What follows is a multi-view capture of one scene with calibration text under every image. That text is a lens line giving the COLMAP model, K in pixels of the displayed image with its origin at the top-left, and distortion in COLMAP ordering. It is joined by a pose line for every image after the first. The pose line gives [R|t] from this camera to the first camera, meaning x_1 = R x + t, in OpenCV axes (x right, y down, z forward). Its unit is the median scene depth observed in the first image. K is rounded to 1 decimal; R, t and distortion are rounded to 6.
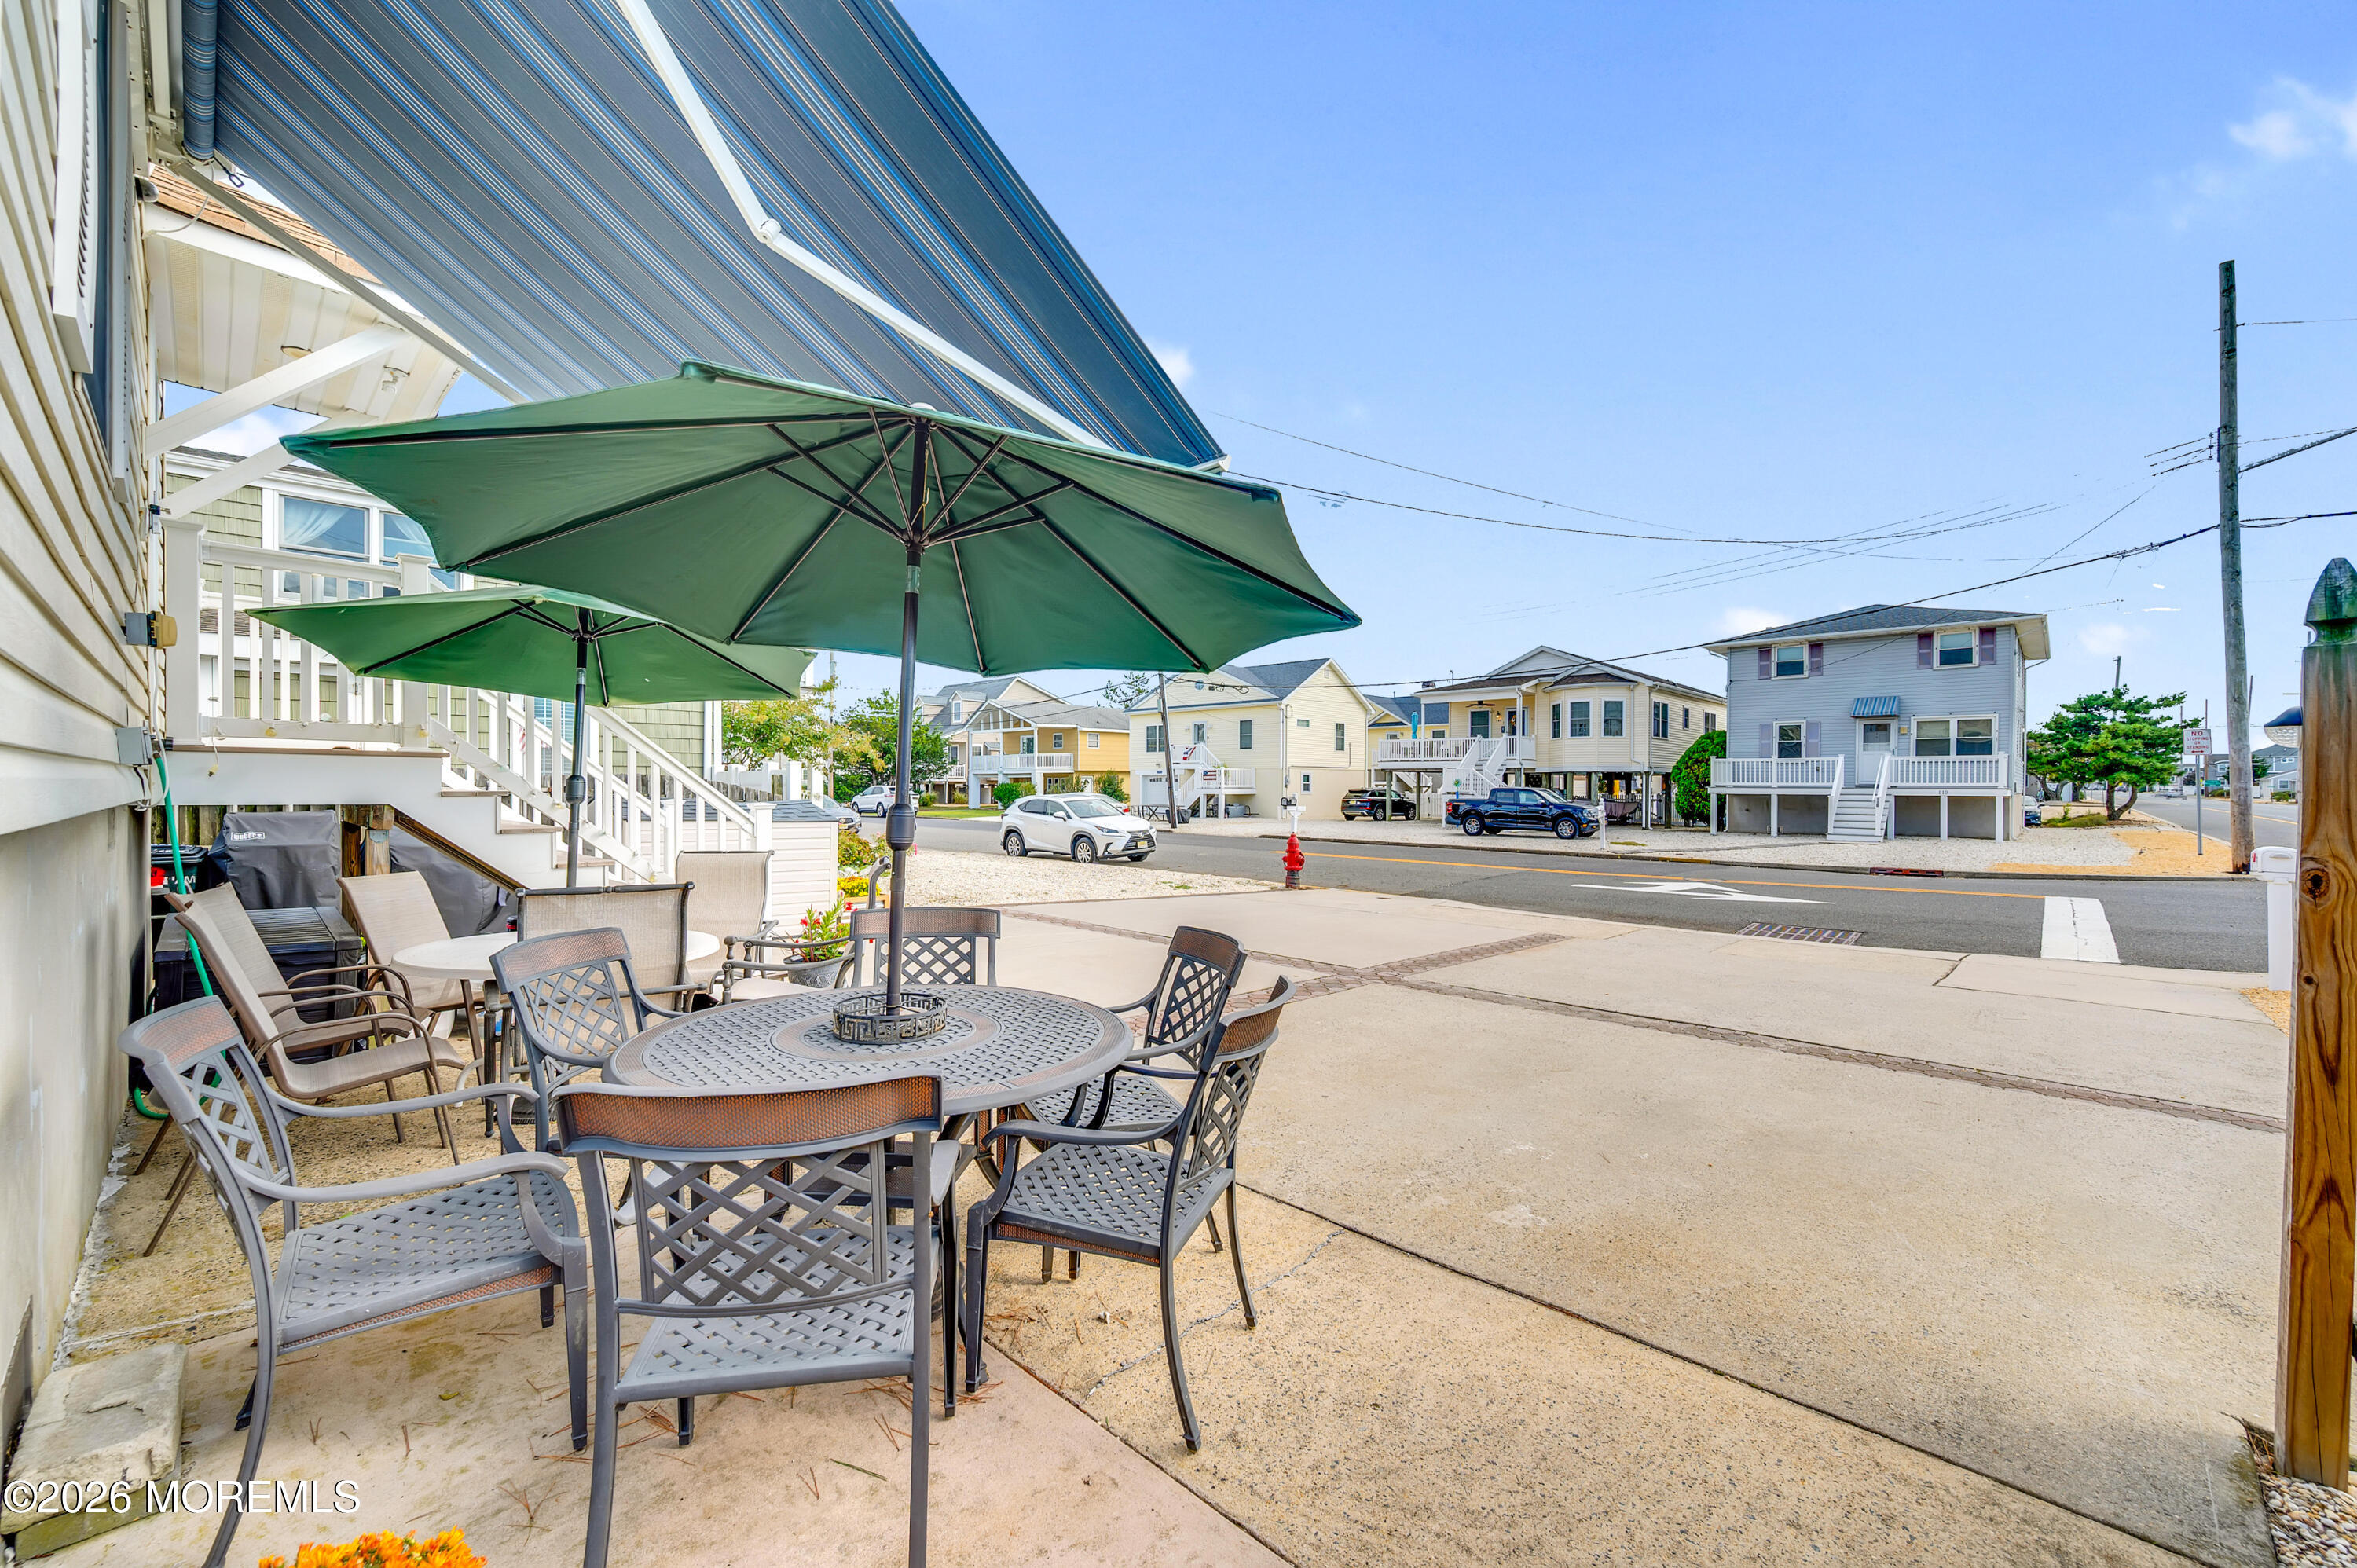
lens RADIAL K [[930.9, 0, 1193.8], [0, 930.9, 791.9], [0, 0, 1]] dist [-0.002787, 0.001873]
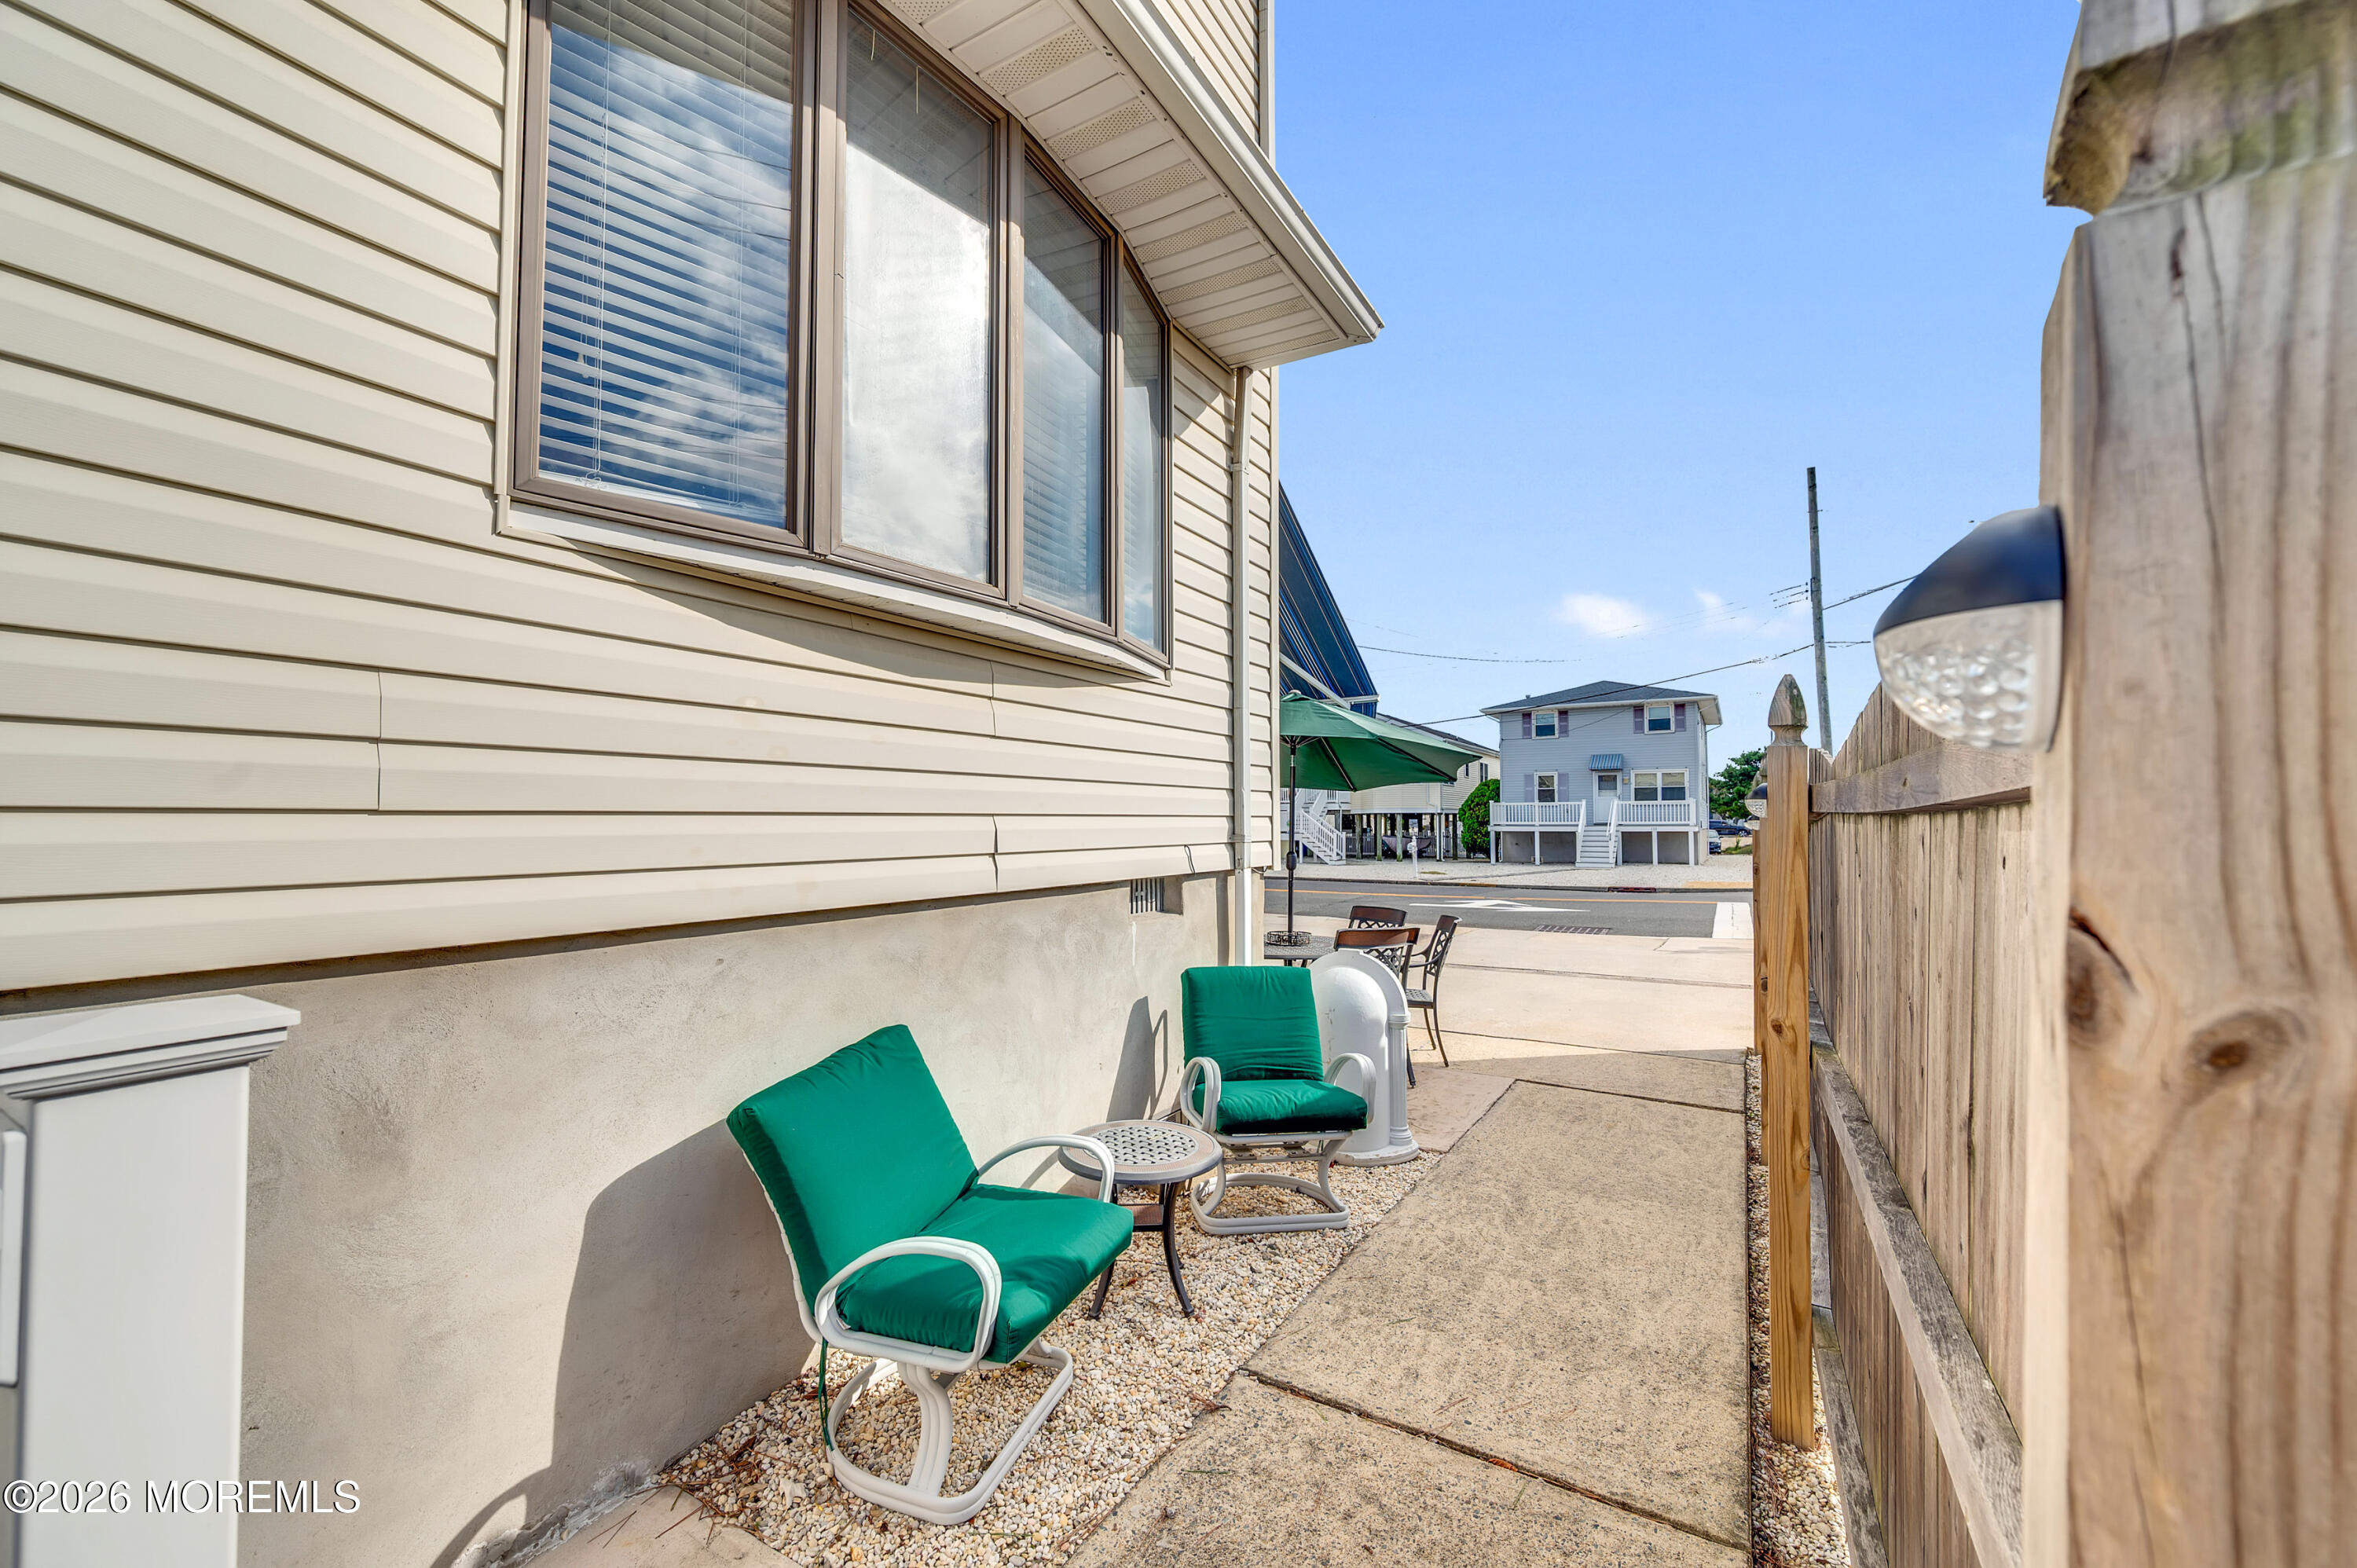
lens RADIAL K [[930.9, 0, 1200.5], [0, 930.9, 795.1], [0, 0, 1]] dist [-0.002787, 0.001873]
pose [[0.974458, 0.000146, 0.224568, -0.097591], [0.008213, 0.999308, -0.036288, -0.004301], [-0.224418, 0.037206, 0.973782, -0.118760]]
